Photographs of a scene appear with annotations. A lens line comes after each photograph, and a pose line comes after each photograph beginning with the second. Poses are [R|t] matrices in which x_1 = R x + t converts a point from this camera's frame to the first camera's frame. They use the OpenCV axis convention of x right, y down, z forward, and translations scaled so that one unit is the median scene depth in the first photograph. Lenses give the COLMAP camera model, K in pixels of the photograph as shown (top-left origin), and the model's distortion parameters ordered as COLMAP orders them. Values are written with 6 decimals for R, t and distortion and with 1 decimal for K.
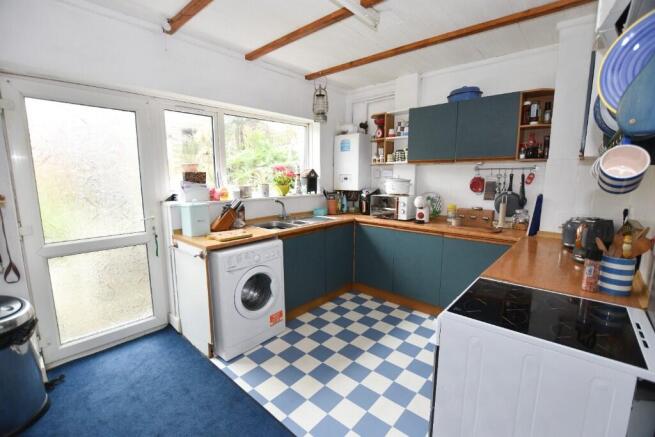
lens RADIAL K [[297.0, 0, 327.5], [0, 297.0, 218.5], [0, 0, 1]] dist [-0.039814, -0.000091]
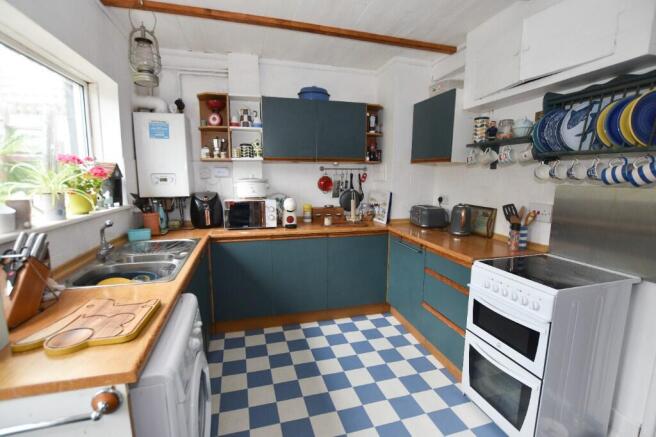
lens RADIAL K [[297.4, 0, 328.0], [0, 297.4, 218.5], [0, 0, 1]] dist [-0.039814, -0.000091]
pose [[0.525436, -0.116739, 0.842787, -0.391856], [0.116292, 0.991100, 0.064780, -0.059034], [-0.842849, 0.063972, 0.534335, 0.426667]]
